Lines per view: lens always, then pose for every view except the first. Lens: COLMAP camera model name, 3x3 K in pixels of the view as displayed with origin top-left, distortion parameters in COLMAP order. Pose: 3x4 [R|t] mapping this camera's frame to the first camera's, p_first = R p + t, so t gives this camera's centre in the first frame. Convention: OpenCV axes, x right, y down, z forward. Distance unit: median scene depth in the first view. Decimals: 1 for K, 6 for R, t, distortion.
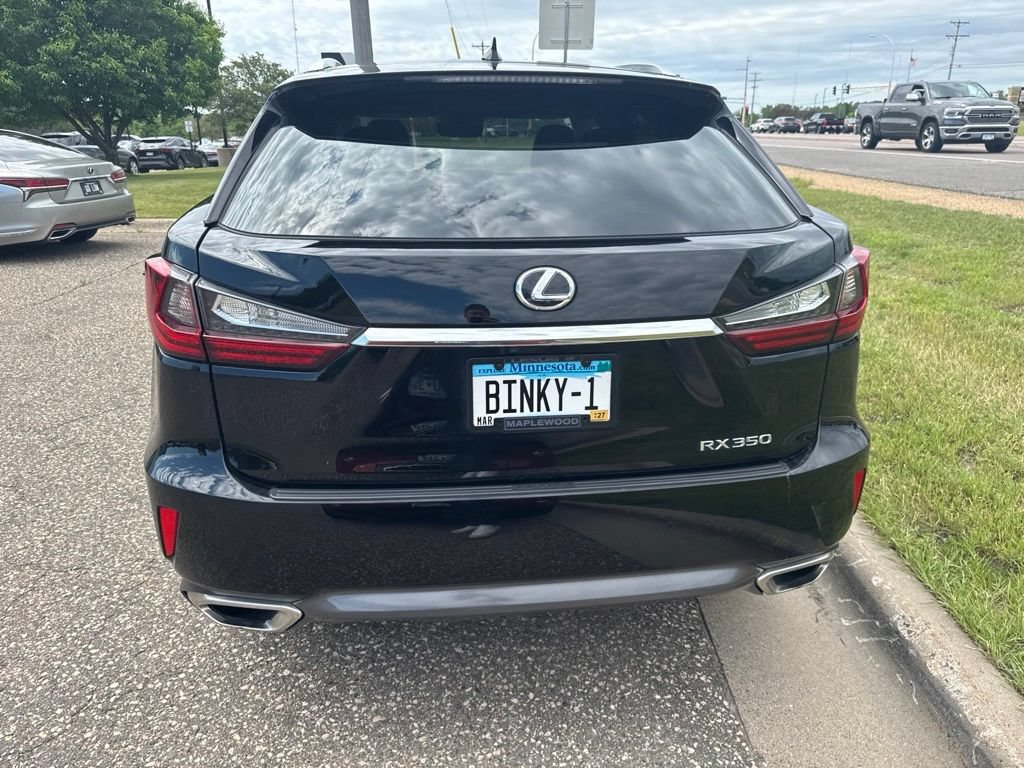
lens RADIAL K [[730.5, 0, 514.9], [0, 730.5, 378.9], [0, 0, 1]] dist [0.012201, -0.018930]
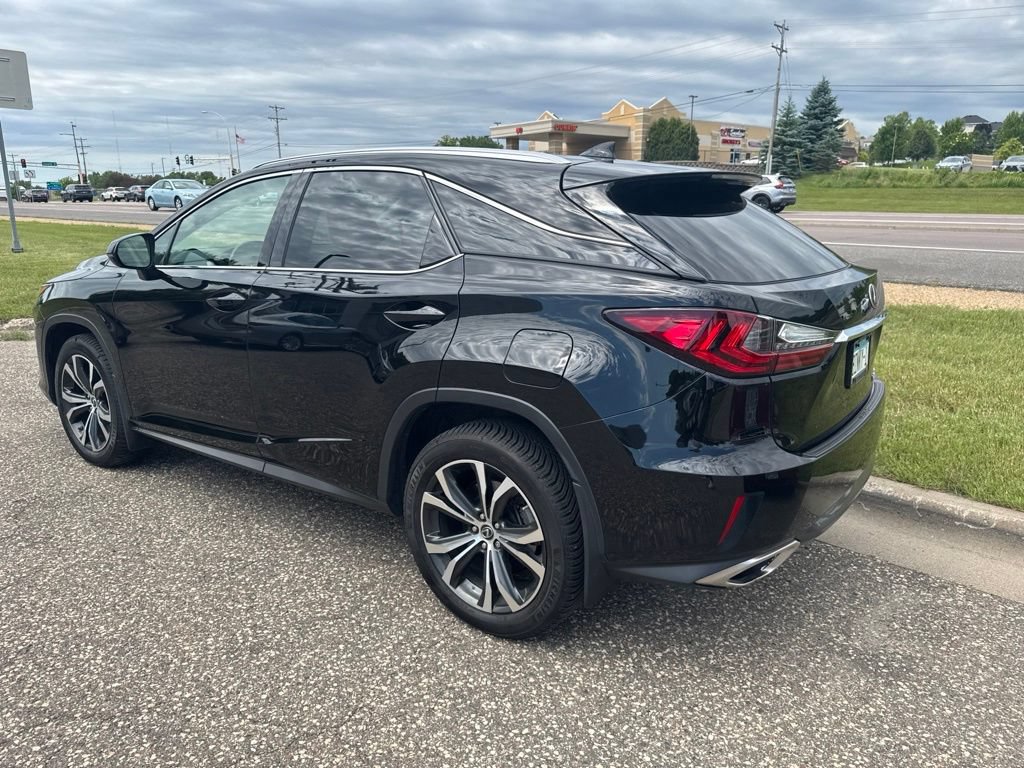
lens RADIAL K [[725.7, 0, 514.1], [0, 725.7, 381.5], [0, 0, 1]] dist [0.041310, -0.060456]
pose [[0.677608, -0.174326, 0.714464, -1.619641], [0.232418, 0.972470, 0.016850, -0.136218], [-0.697732, 0.154637, 0.699470, 0.348884]]
